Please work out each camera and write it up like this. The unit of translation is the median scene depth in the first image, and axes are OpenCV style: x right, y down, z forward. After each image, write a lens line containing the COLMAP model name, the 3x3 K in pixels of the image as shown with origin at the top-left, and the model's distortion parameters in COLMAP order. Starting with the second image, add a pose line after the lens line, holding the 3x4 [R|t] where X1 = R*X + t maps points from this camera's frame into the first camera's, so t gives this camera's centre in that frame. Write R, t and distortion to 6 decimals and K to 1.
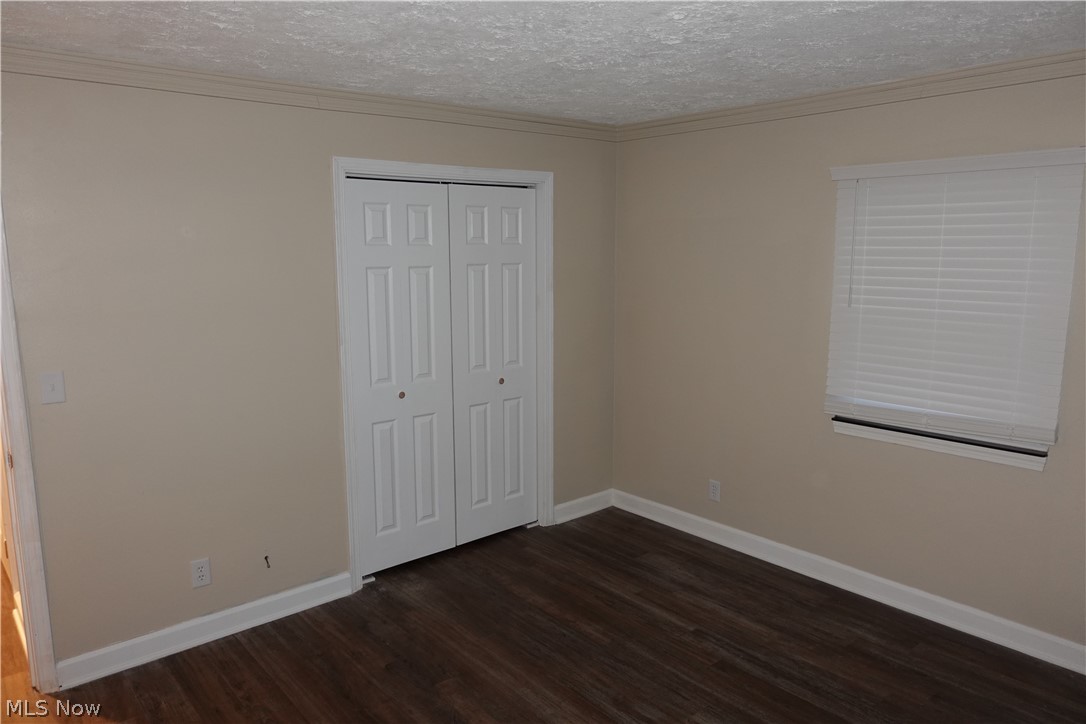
lens RADIAL K [[737.9, 0, 554.6], [0, 737.9, 364.4], [0, 0, 1]] dist [-0.001133, 0.001703]
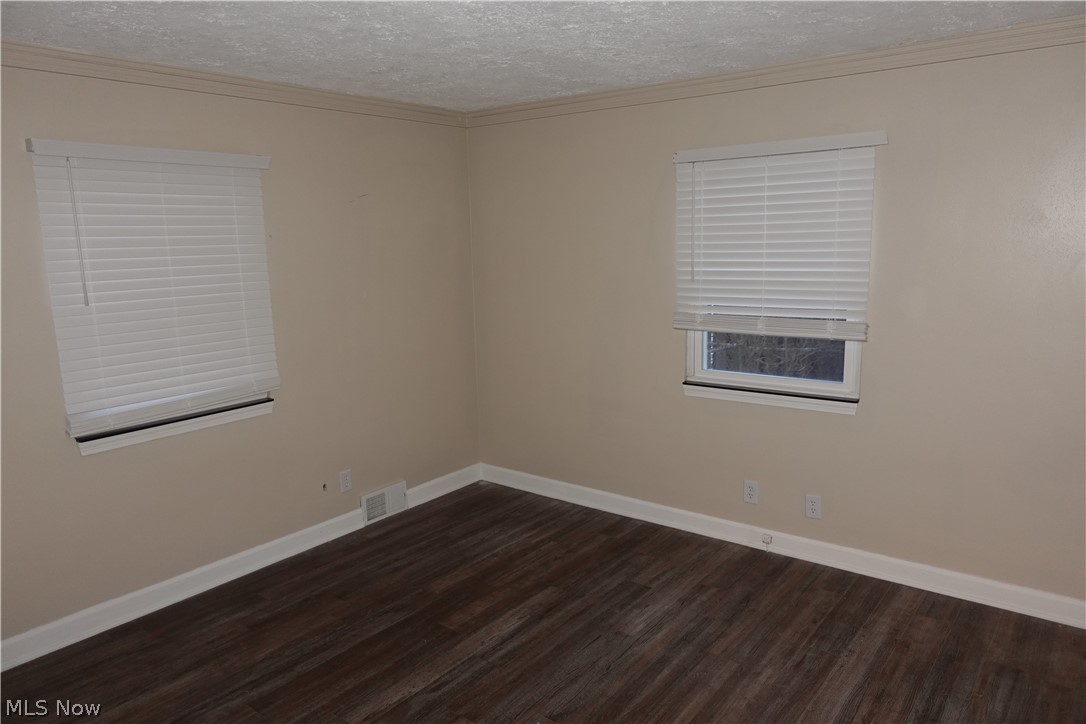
lens RADIAL K [[737.9, 0, 554.6], [0, 737.9, 364.4], [0, 0, 1]] dist [-0.001133, 0.001703]
pose [[-0.190752, -0.171577, 0.966527, -0.624170], [0.168797, 0.964208, 0.204478, -0.109322], [-0.967017, 0.202151, -0.154963, 0.700555]]
